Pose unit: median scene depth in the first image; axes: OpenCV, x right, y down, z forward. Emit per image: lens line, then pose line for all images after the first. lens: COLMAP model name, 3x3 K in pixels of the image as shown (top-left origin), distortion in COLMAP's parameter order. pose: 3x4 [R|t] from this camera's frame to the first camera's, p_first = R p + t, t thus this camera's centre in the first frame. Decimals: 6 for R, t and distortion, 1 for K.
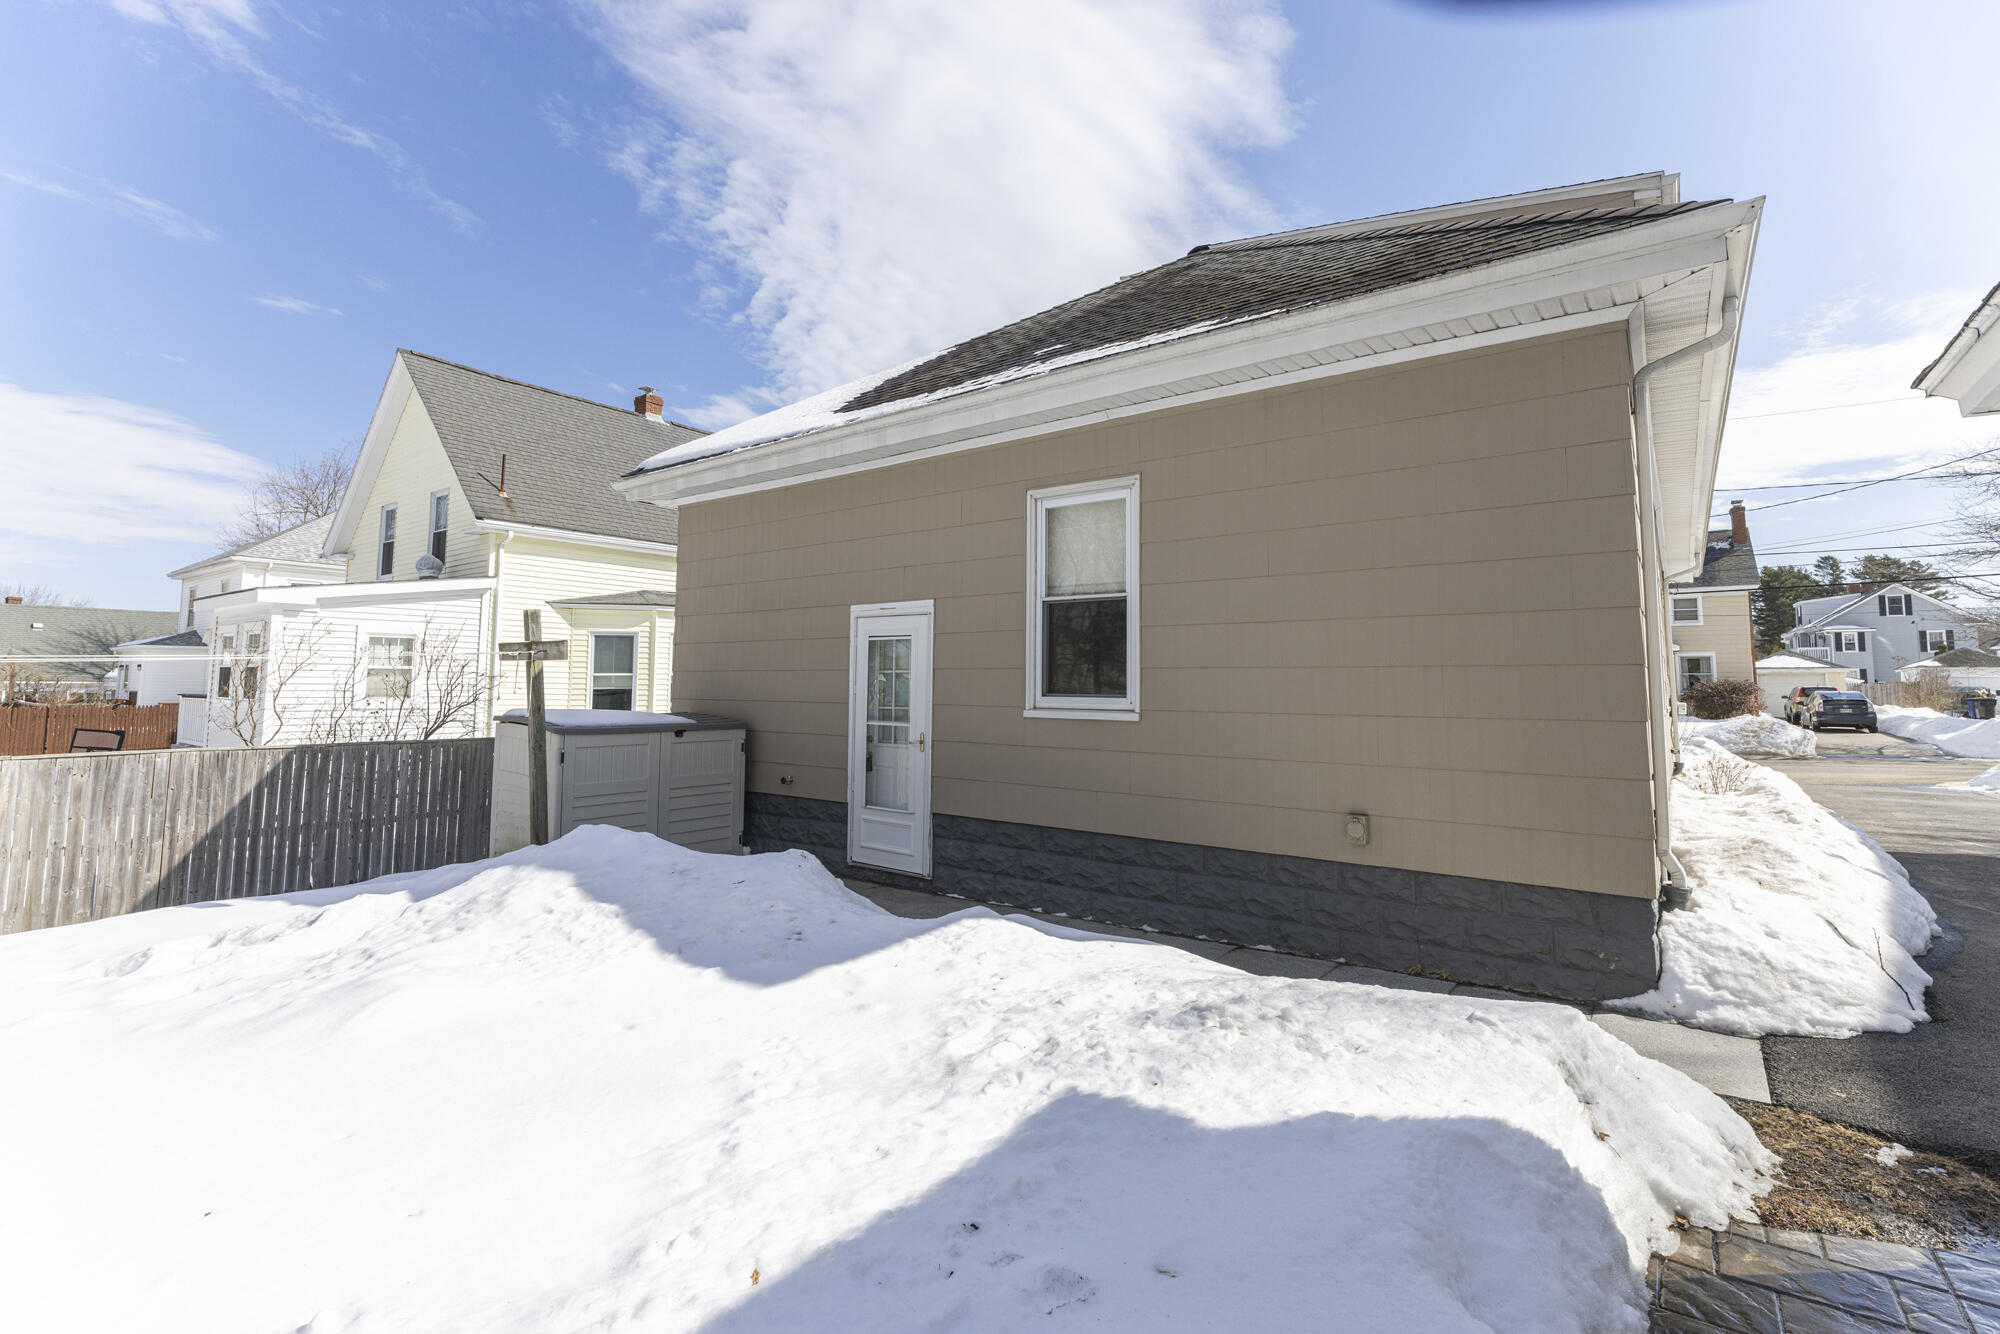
lens RADIAL K [[914.2, 0, 995.9], [0, 914.2, 674.8], [0, 0, 1]] dist [0.003447, -0.001142]
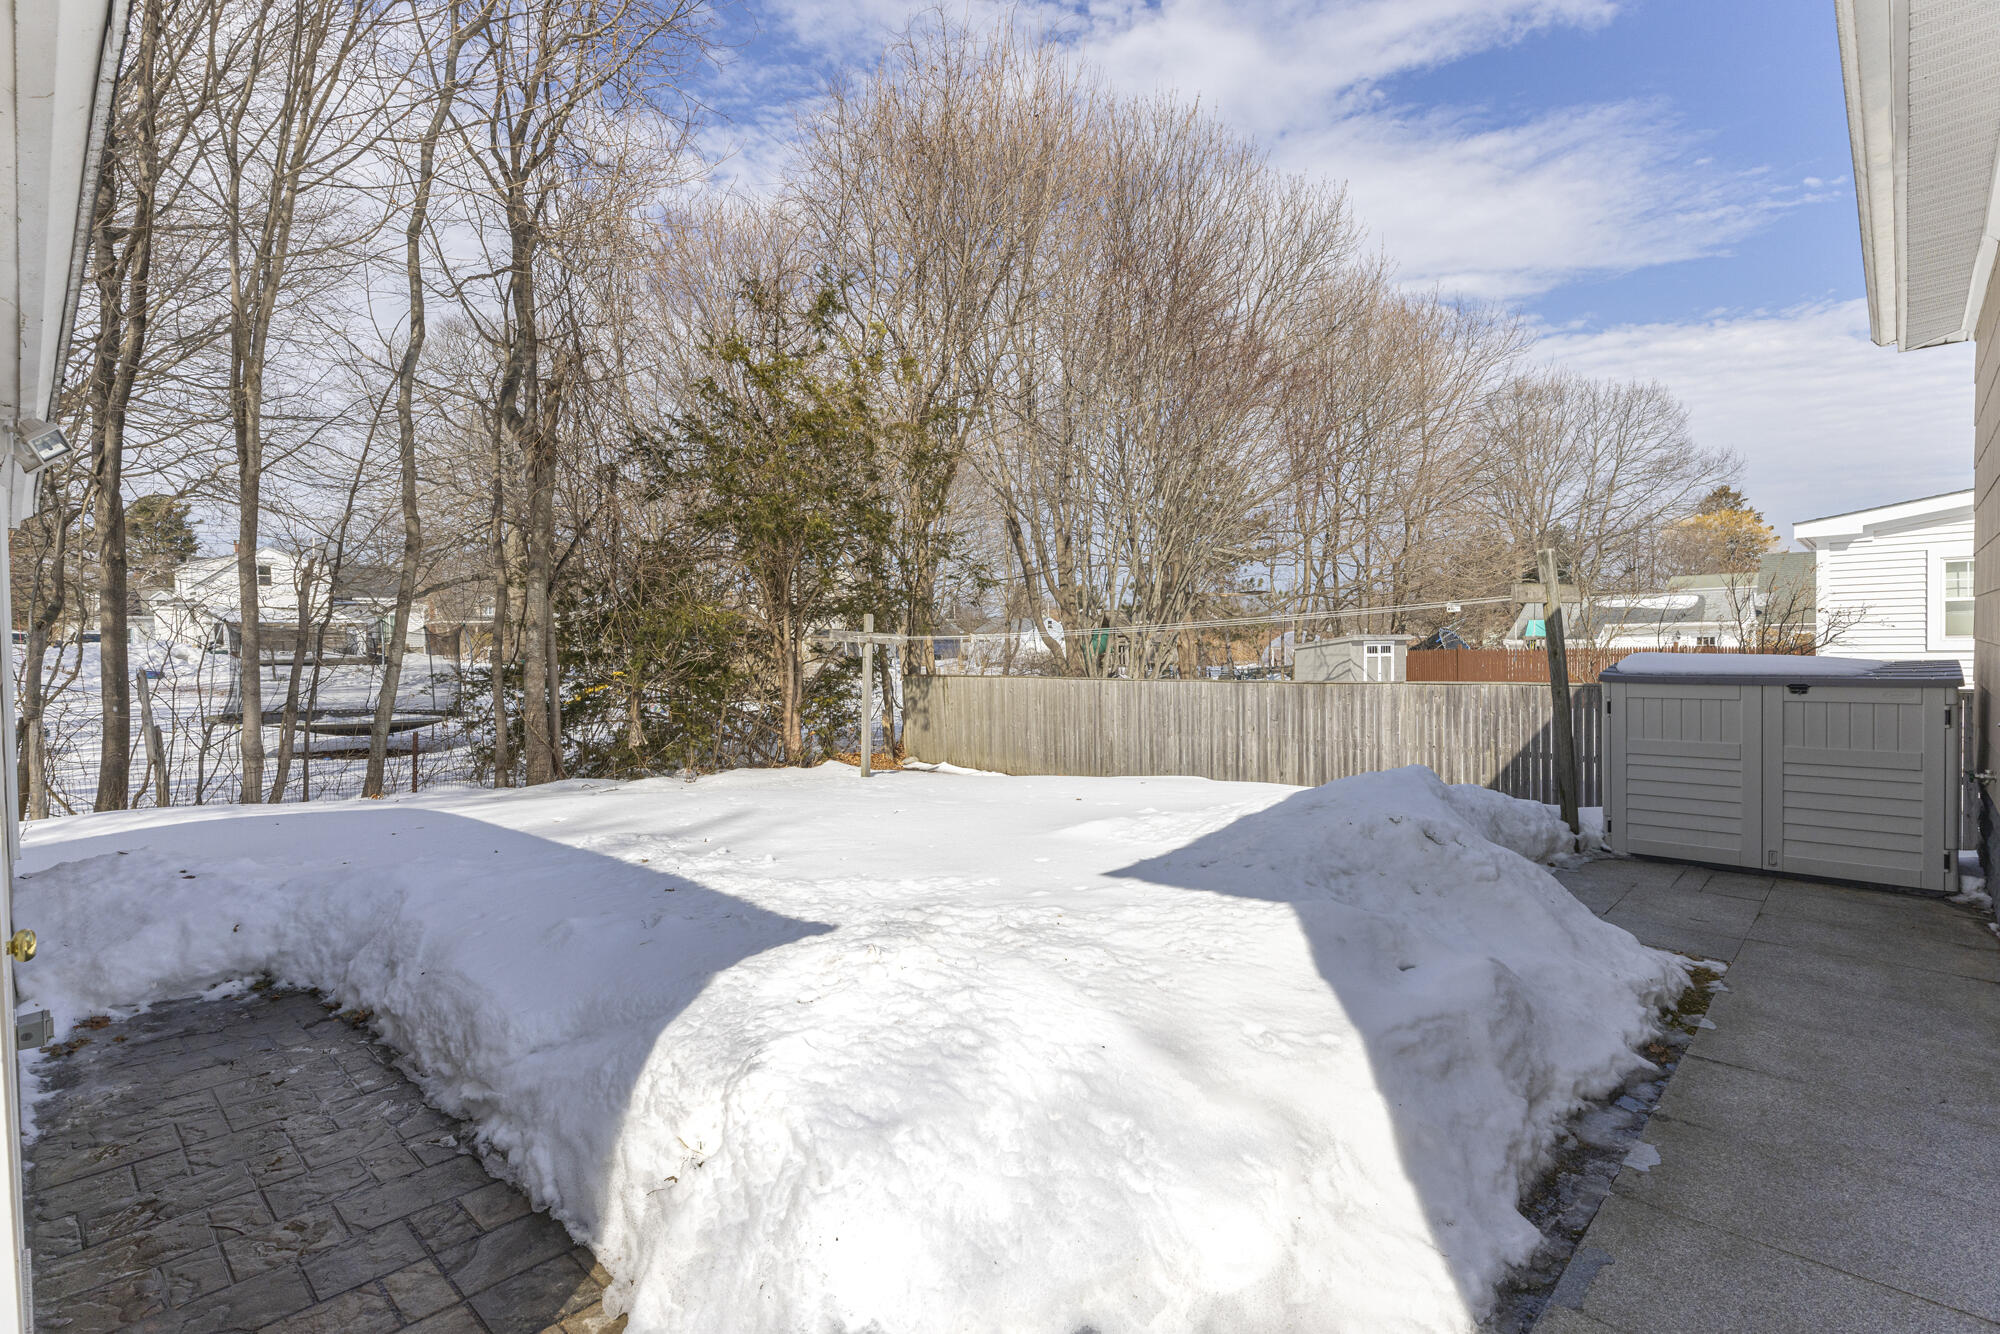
lens RADIAL K [[914.2, 0, 982.0], [0, 914.2, 660.9], [0, 0, 1]] dist [0.003447, -0.001142]
pose [[-0.138152, 0.017820, -0.990251, 0.468050], [0.036754, 0.999242, 0.012854, 0.009098], [0.989729, -0.034620, -0.138702, 0.469013]]
